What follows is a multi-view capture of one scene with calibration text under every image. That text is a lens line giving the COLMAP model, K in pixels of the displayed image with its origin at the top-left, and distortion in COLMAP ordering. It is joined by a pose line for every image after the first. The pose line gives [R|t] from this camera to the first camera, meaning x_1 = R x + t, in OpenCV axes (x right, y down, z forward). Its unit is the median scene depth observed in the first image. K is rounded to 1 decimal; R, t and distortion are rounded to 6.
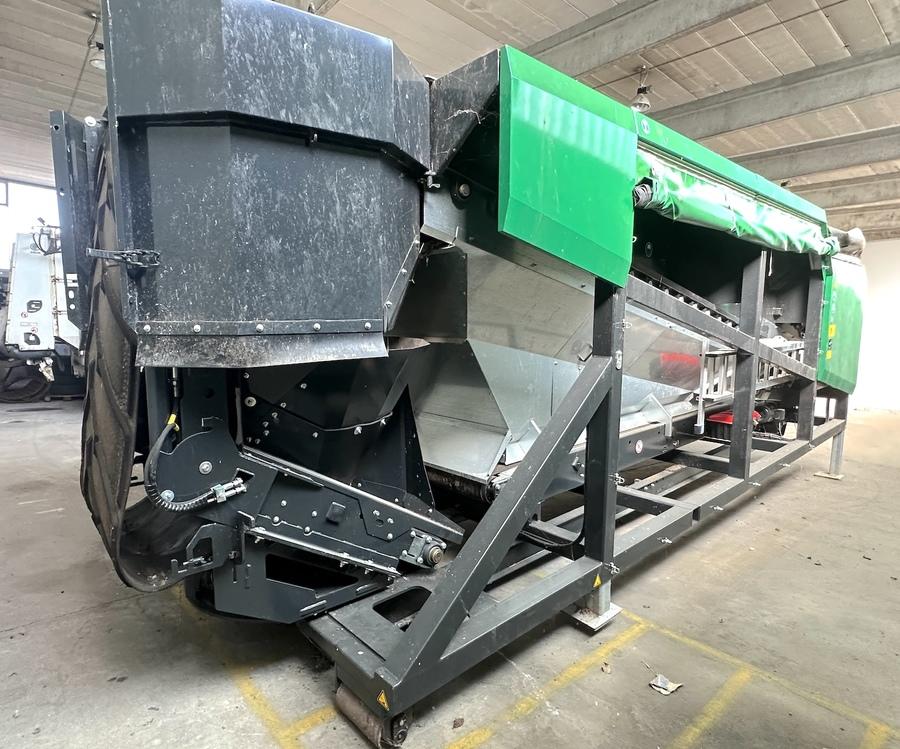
lens RADIAL K [[508.5, 0, 445.1], [0, 508.5, 377.9], [0, 0, 1]] dist [-0.004192, 0.001855]
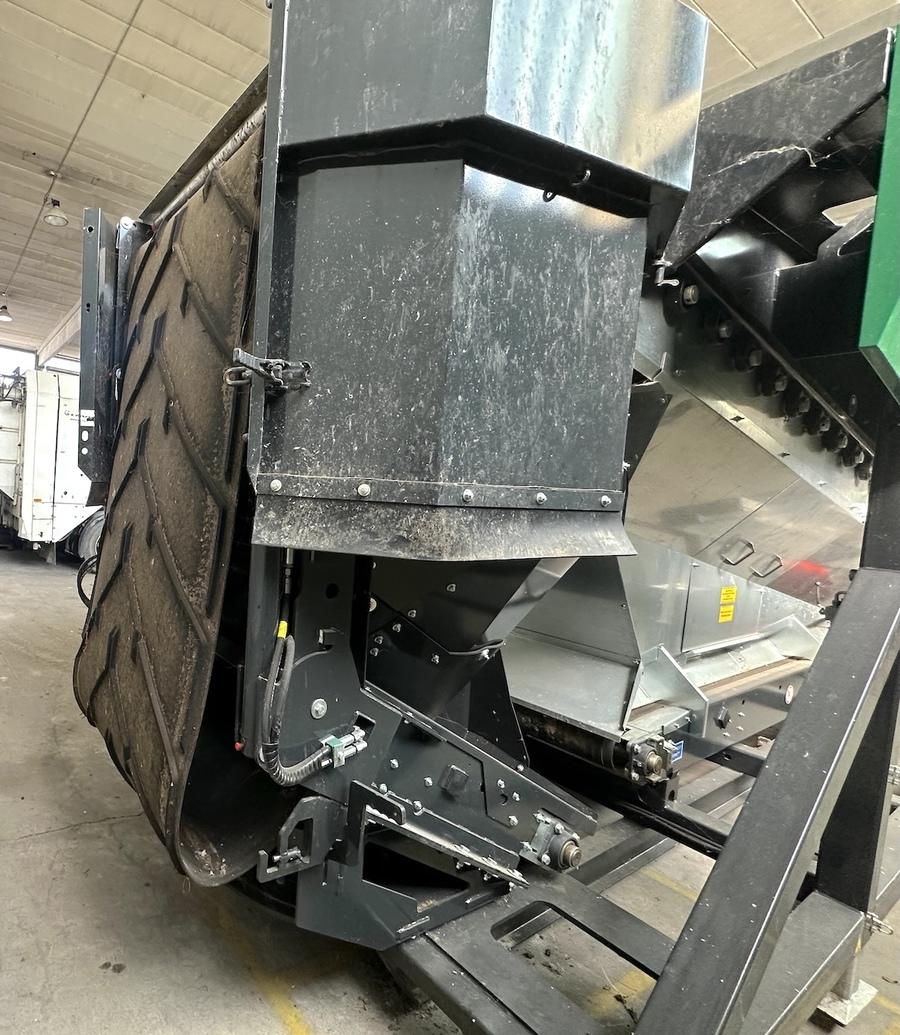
lens RADIAL K [[681.4, 0, 383.4], [0, 681.4, 534.3], [0, 0, 1]] dist [-0.000041, -0.000298]
pose [[0.980397, 0.066973, -0.185303, -0.242828], [-0.075805, 0.996280, -0.040985, -0.010513], [0.181869, 0.054229, 0.981826, 0.164300]]
